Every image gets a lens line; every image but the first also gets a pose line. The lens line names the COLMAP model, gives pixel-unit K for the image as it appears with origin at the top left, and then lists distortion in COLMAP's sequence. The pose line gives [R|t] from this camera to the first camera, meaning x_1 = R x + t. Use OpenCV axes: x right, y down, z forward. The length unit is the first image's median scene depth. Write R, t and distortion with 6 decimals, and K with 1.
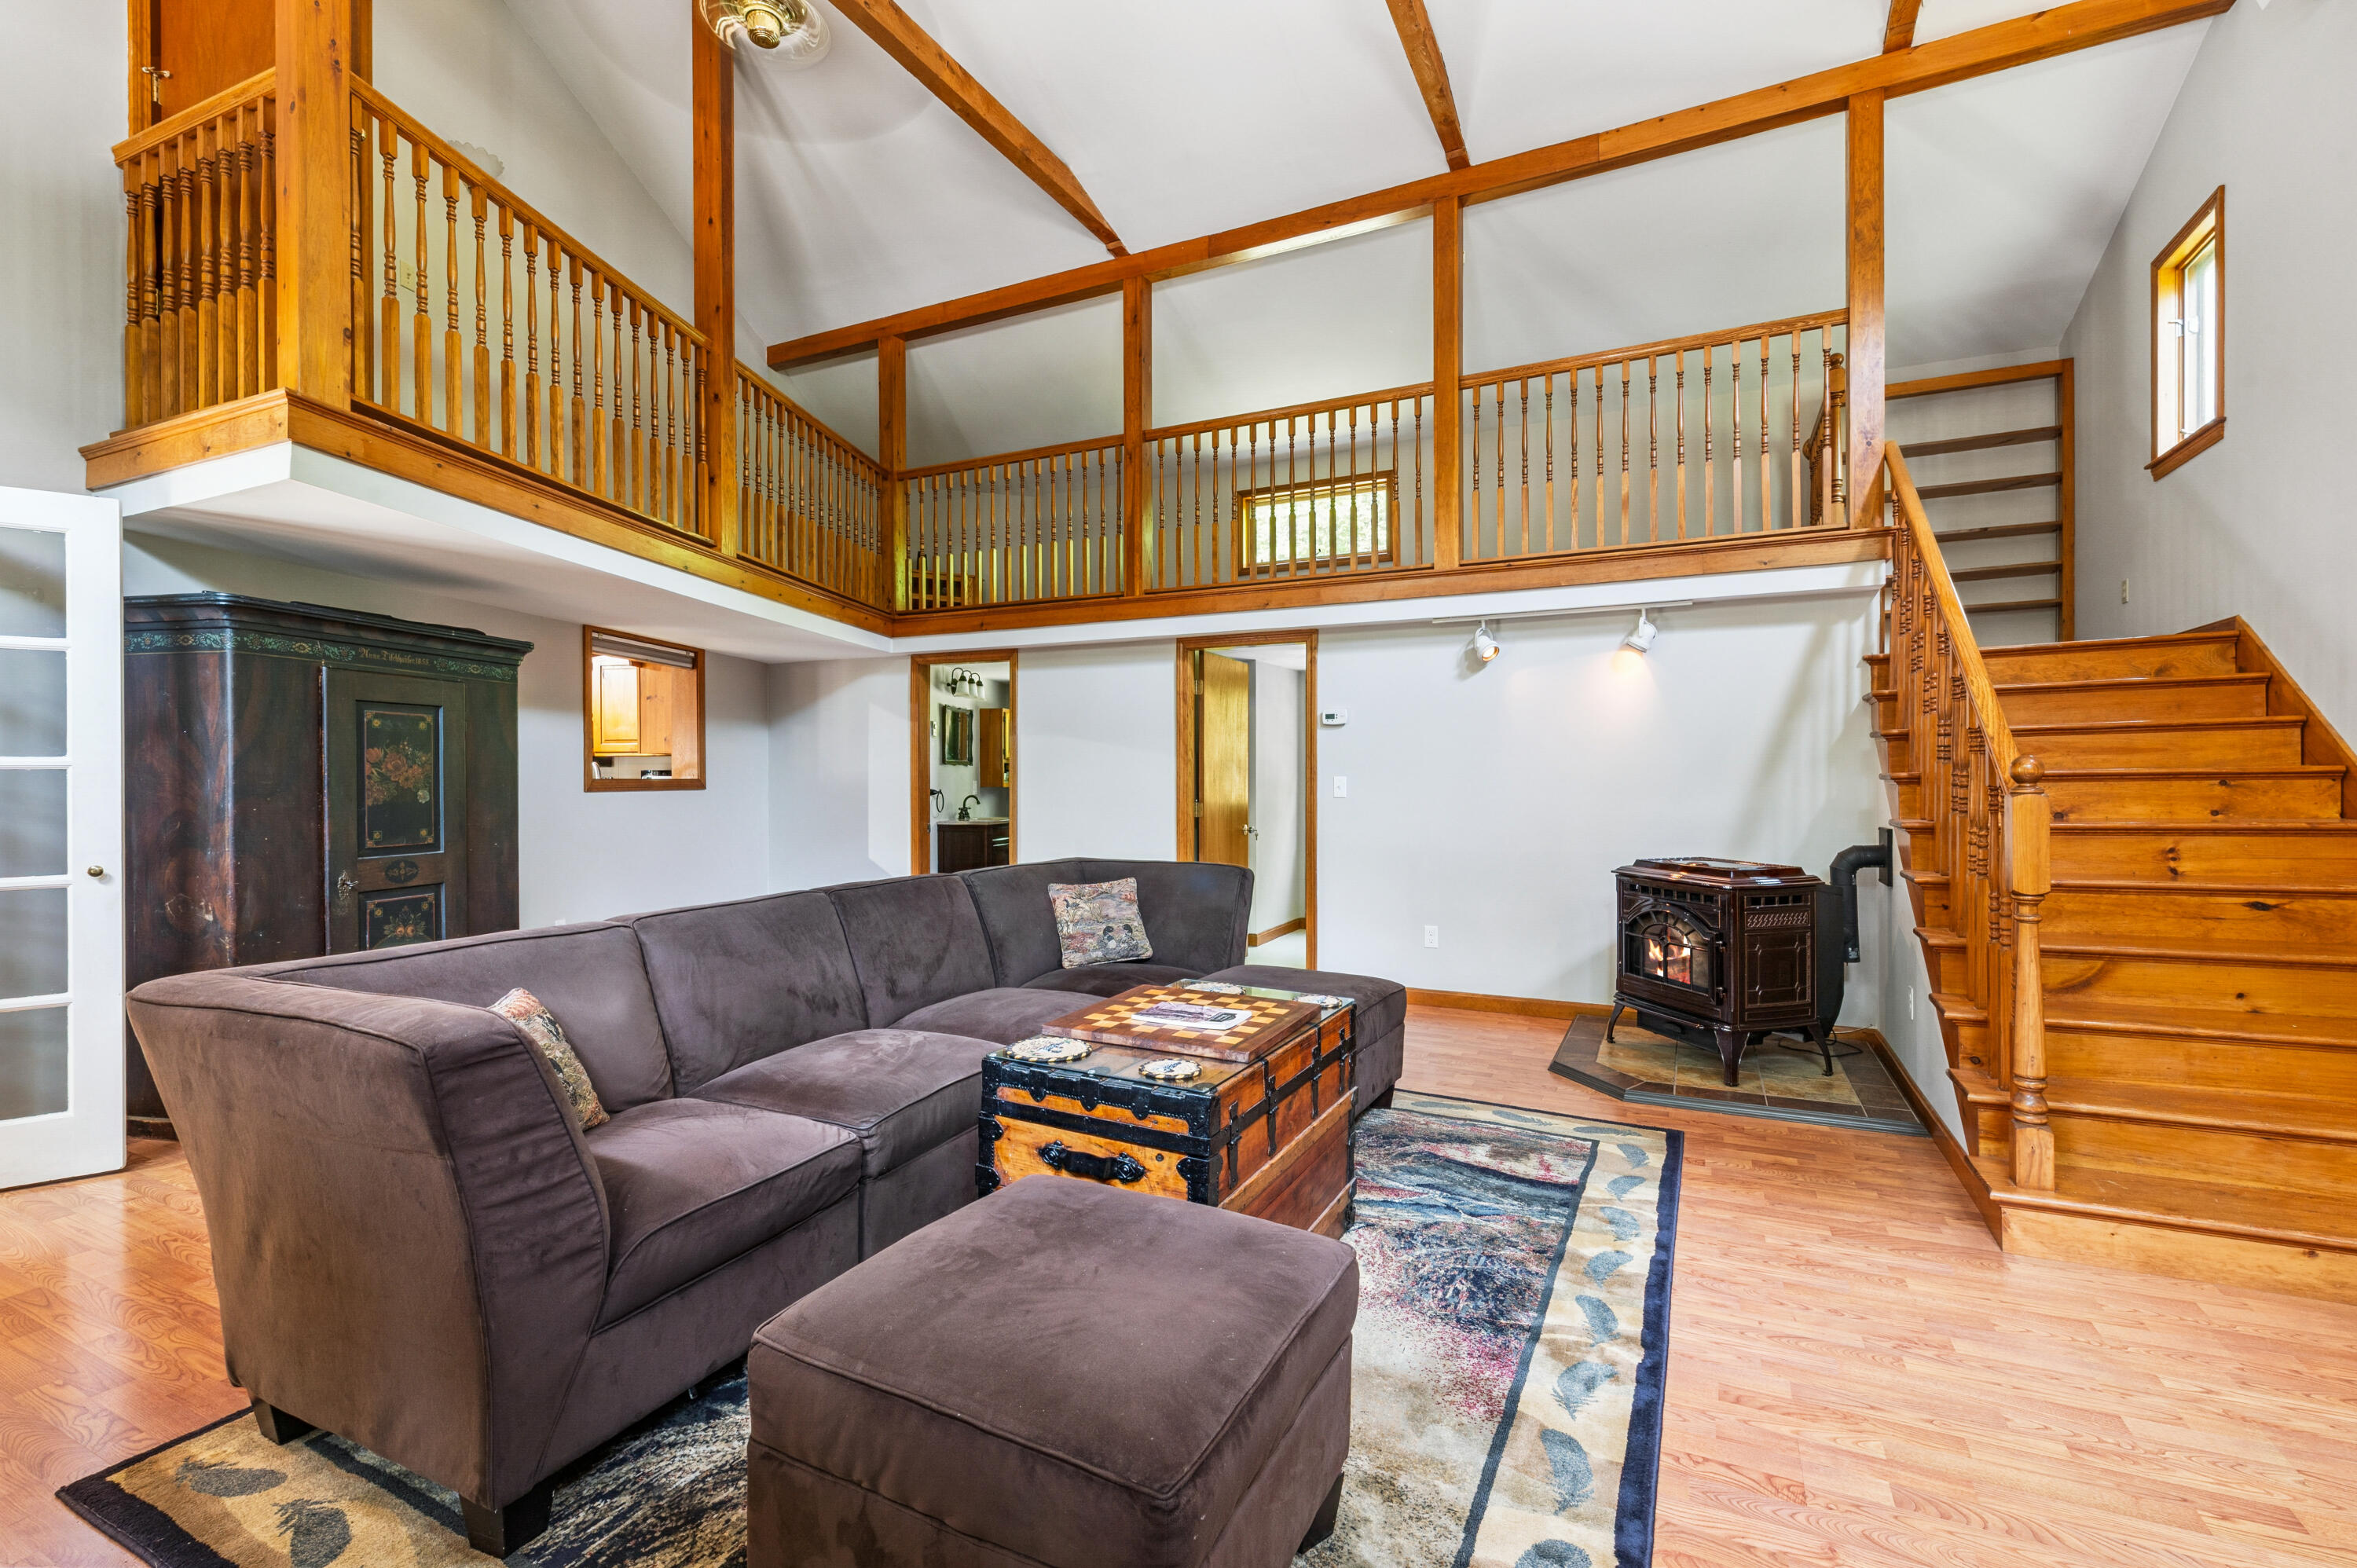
lens RADIAL K [[1038.4, 0, 1190.5], [0, 1038.4, 783.8], [0, 0, 1]] dist [-0.001267, 0.000024]
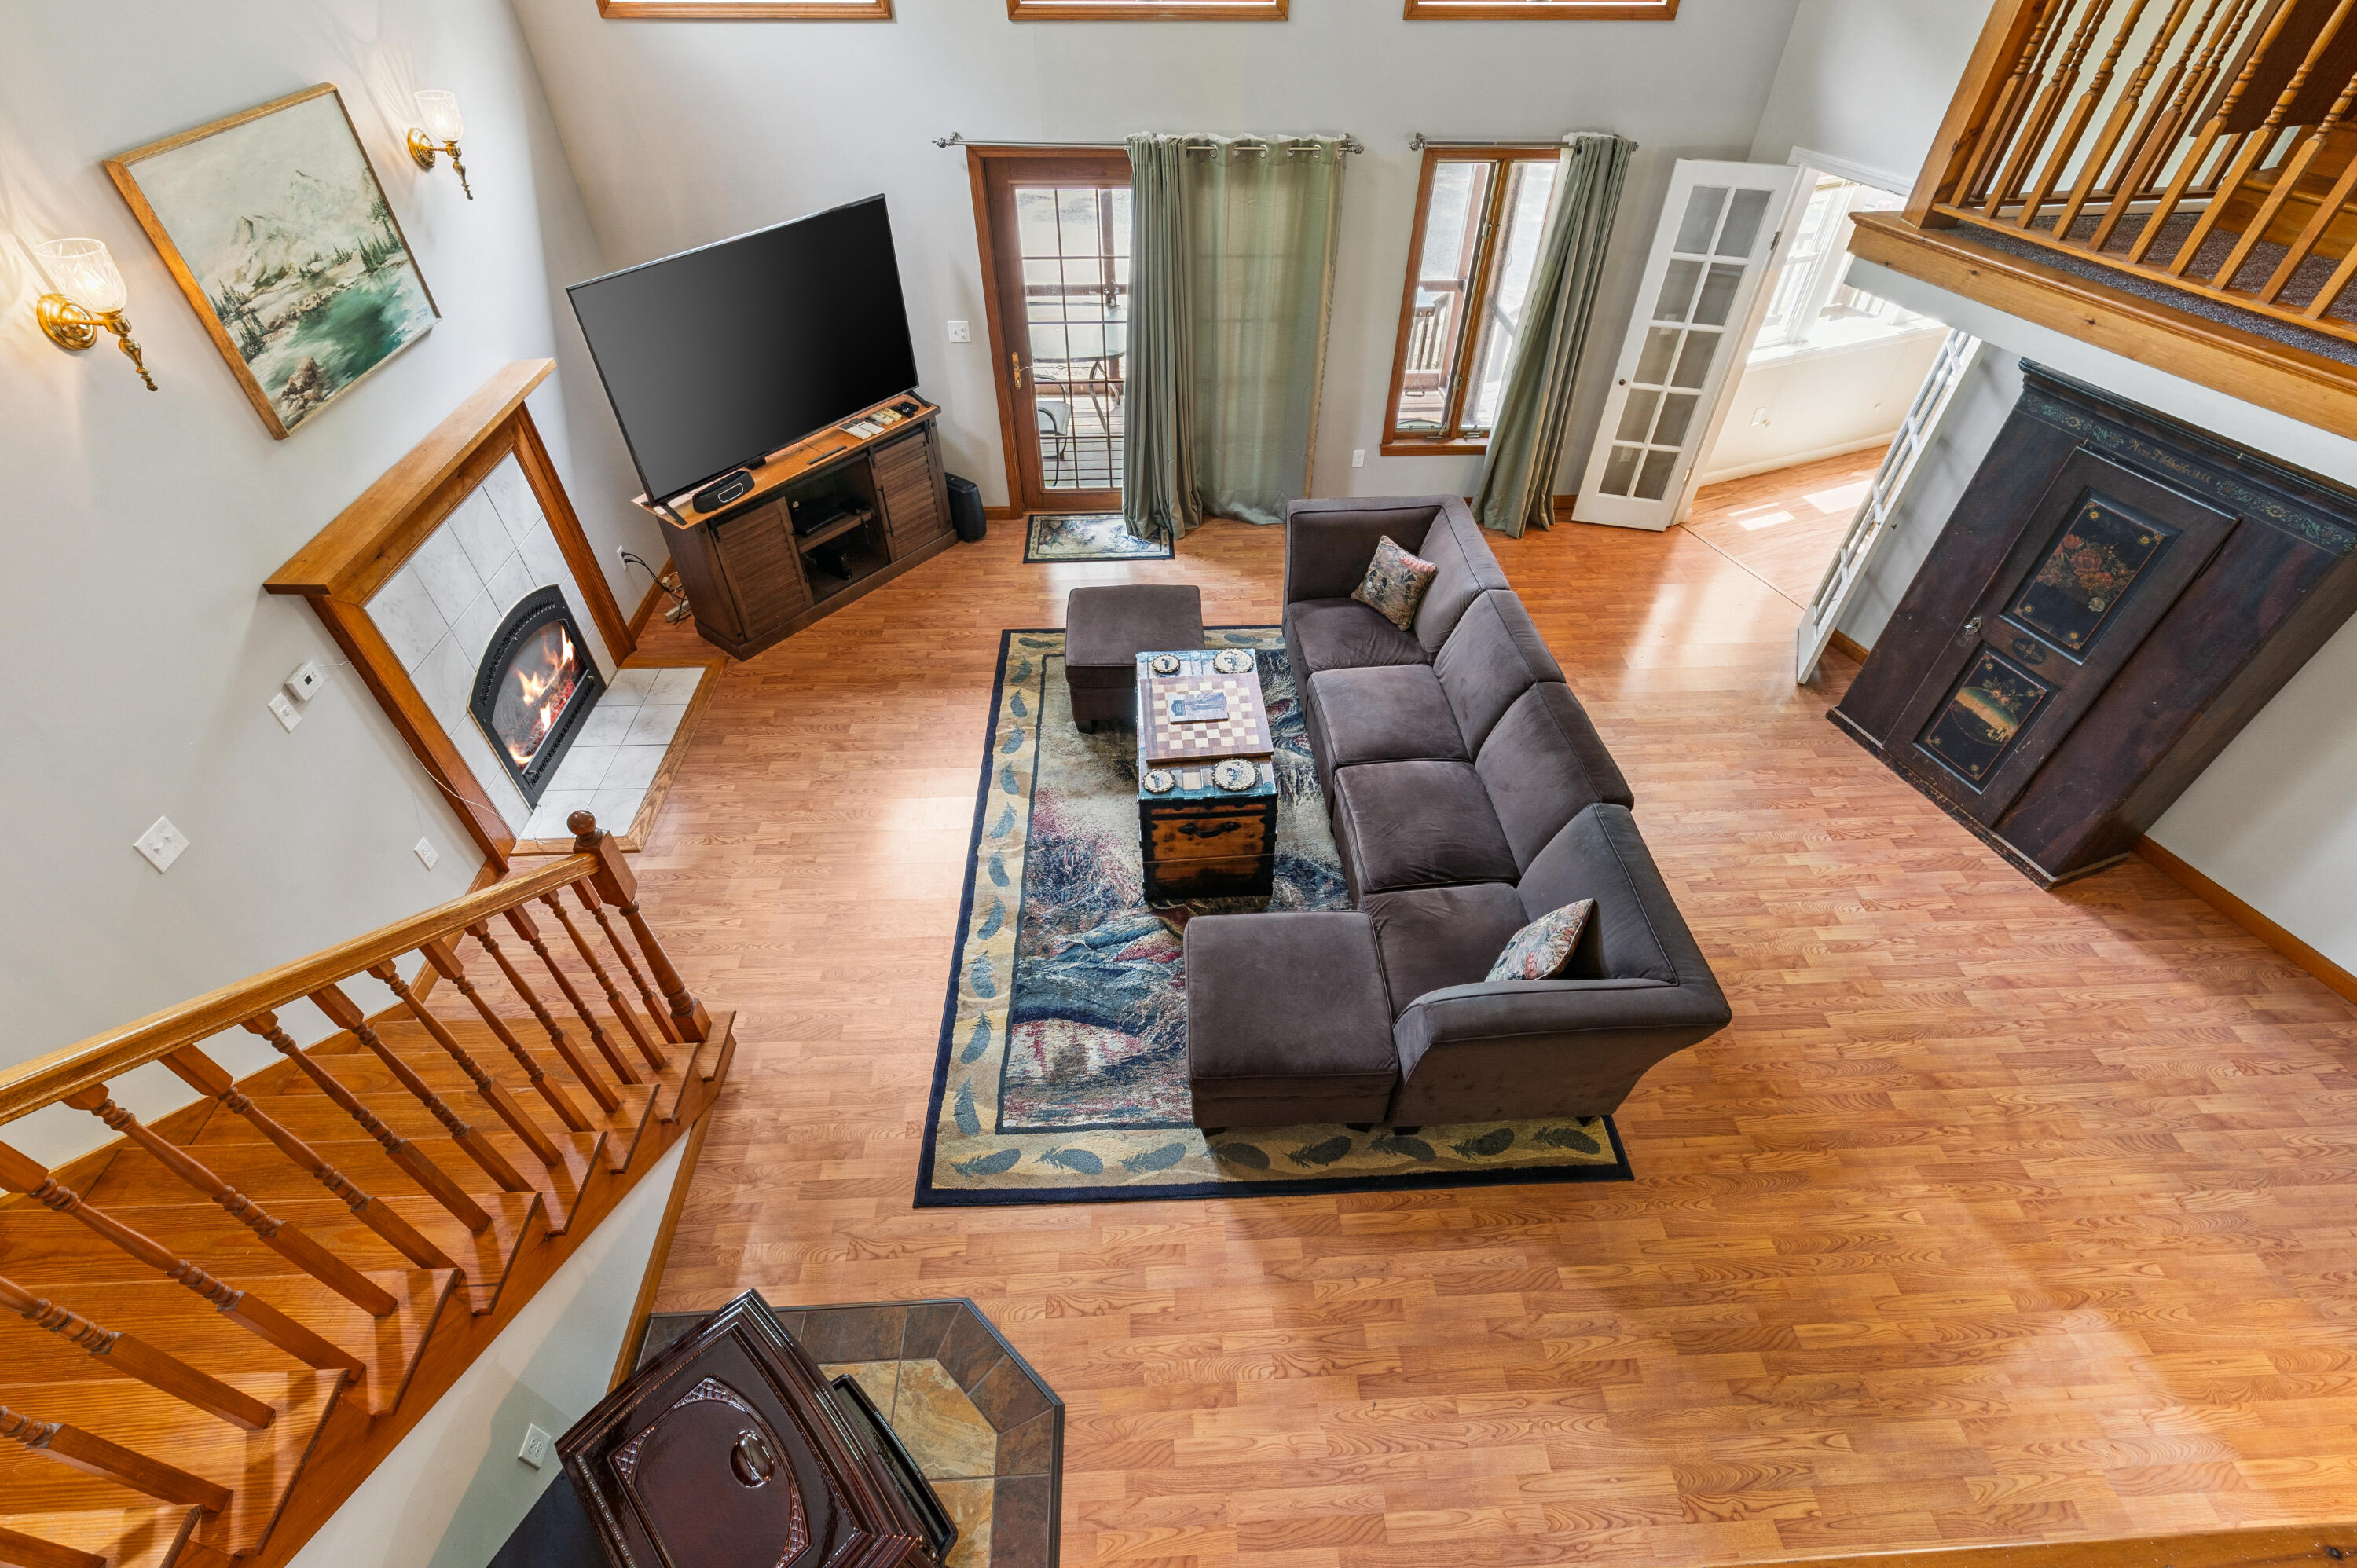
lens RADIAL K [[1038.4, 0, 1188.4], [0, 1038.4, 786.4], [0, 0, 1]] dist [-0.001267, 0.000024]
pose [[-0.875608, 0.332619, -0.350250, 0.516872], [-0.004288, 0.719740, 0.694230, -0.689417], [0.483003, 0.609376, -0.628784, 1.674667]]
